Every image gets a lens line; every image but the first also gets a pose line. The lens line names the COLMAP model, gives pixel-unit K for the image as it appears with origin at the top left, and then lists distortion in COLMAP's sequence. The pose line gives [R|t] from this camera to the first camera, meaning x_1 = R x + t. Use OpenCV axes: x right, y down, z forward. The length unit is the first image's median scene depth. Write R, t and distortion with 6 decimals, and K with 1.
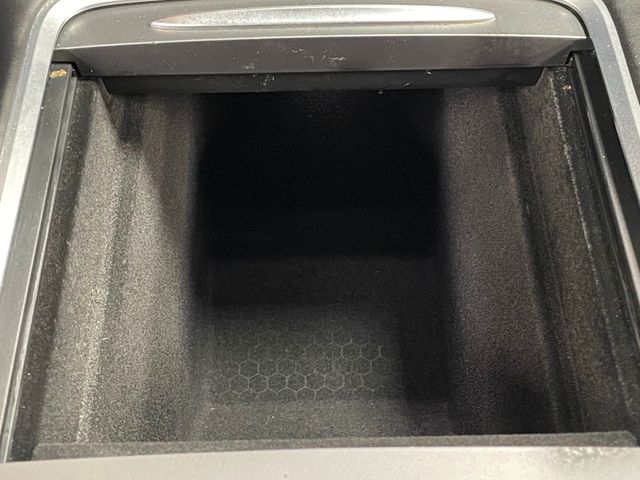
lens RADIAL K [[984.7, 0, 323.3], [0, 984.7, 238.1], [0, 0, 1]] dist [0.066961, 0.000000]
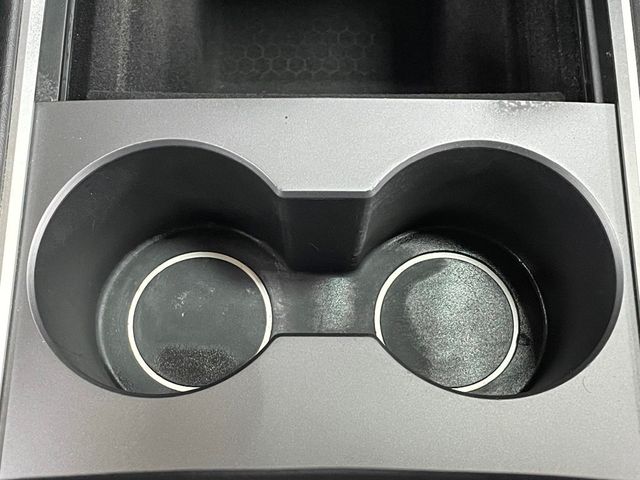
lens RADIAL K [[984.7, 0, 319.1], [0, 984.7, 244.7], [0, 0, 1]] dist [0.066961, 0.000000]
pose [[0.999656, 0.026156, -0.001936, 0.009220], [-0.024398, 0.954497, 0.297219, 0.012136], [0.009622, -0.297070, 0.954807, -0.215712]]
